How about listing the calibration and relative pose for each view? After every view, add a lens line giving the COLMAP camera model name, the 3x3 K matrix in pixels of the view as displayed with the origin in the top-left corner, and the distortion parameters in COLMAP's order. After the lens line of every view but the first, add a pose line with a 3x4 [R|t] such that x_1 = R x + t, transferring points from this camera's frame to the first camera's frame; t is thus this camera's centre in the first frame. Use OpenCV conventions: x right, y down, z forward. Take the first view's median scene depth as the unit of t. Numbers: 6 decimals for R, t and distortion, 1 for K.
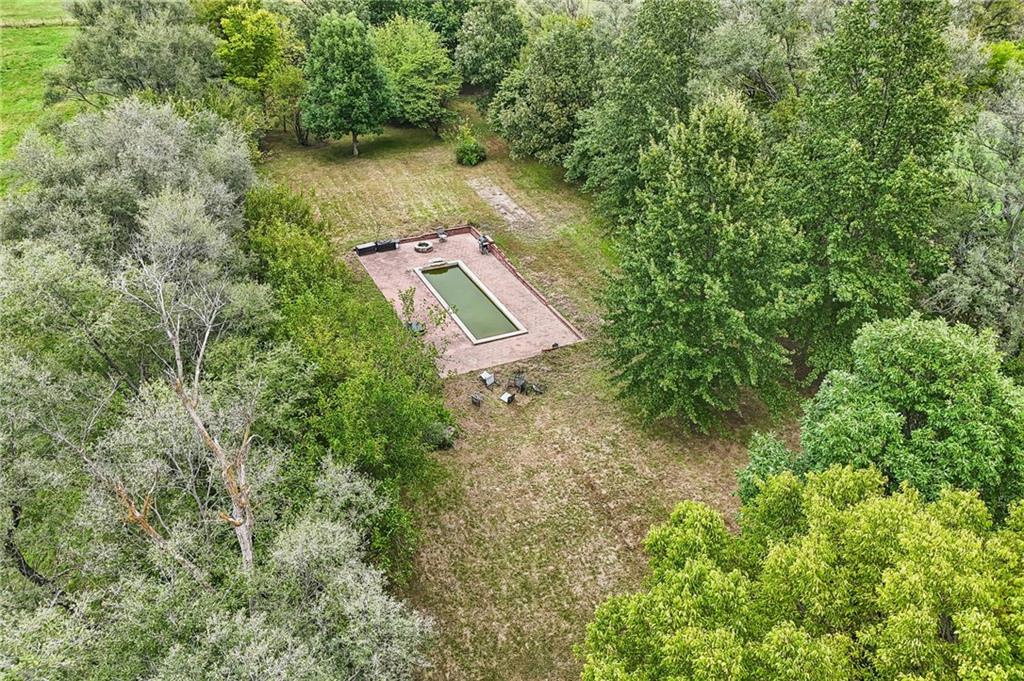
lens RADIAL K [[747.3, 0, 512.0], [0, 747.3, 340.5], [0, 0, 1]] dist [0.032002, -0.004972]
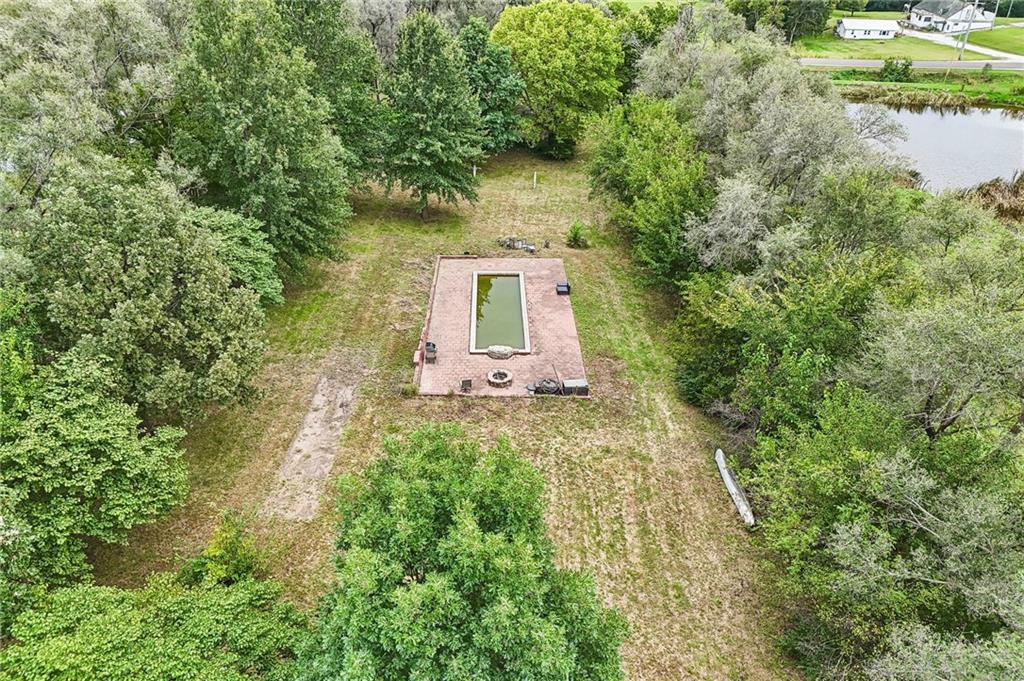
lens RADIAL K [[747.3, 0, 512.0], [0, 747.3, 340.5], [0, 0, 1]] dist [0.032002, -0.004972]
pose [[-0.915055, -0.216584, 0.340243, -0.345162], [0.198617, 0.492234, 0.847500, -0.708216], [-0.351034, 0.843088, -0.407405, 1.175516]]
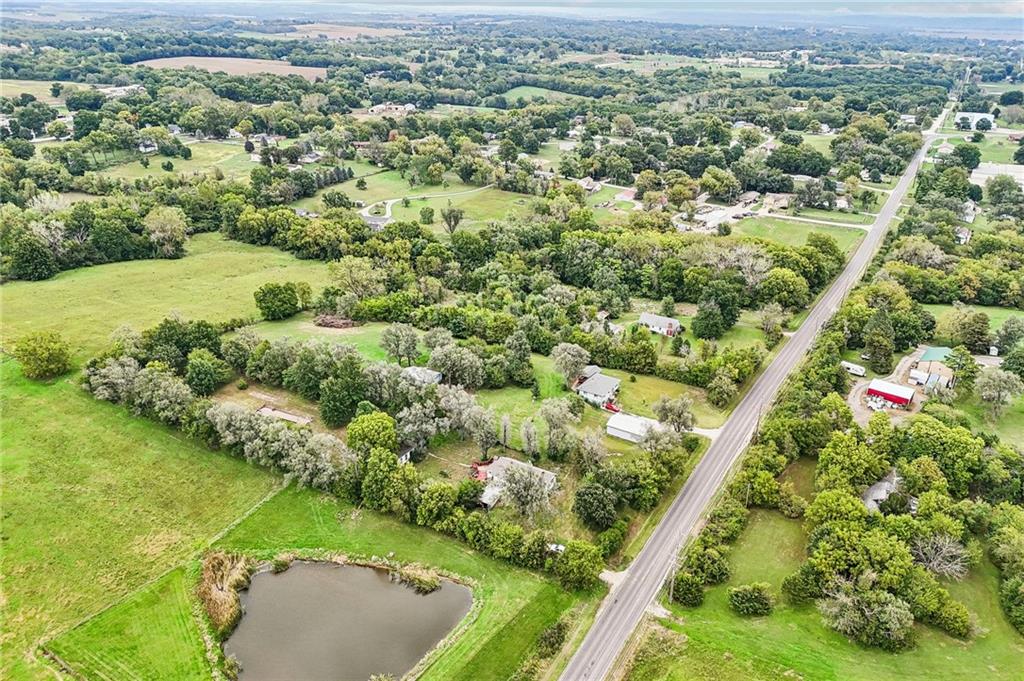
lens RADIAL K [[747.3, 0, 512.0], [0, 747.3, 340.5], [0, 0, 1]] dist [0.032002, -0.004972]
pose [[0.762108, -0.252089, 0.596358, -1.337967], [0.318754, 0.947814, -0.006693, -0.034555], [-0.563549, 0.195193, 0.802690, -3.004159]]
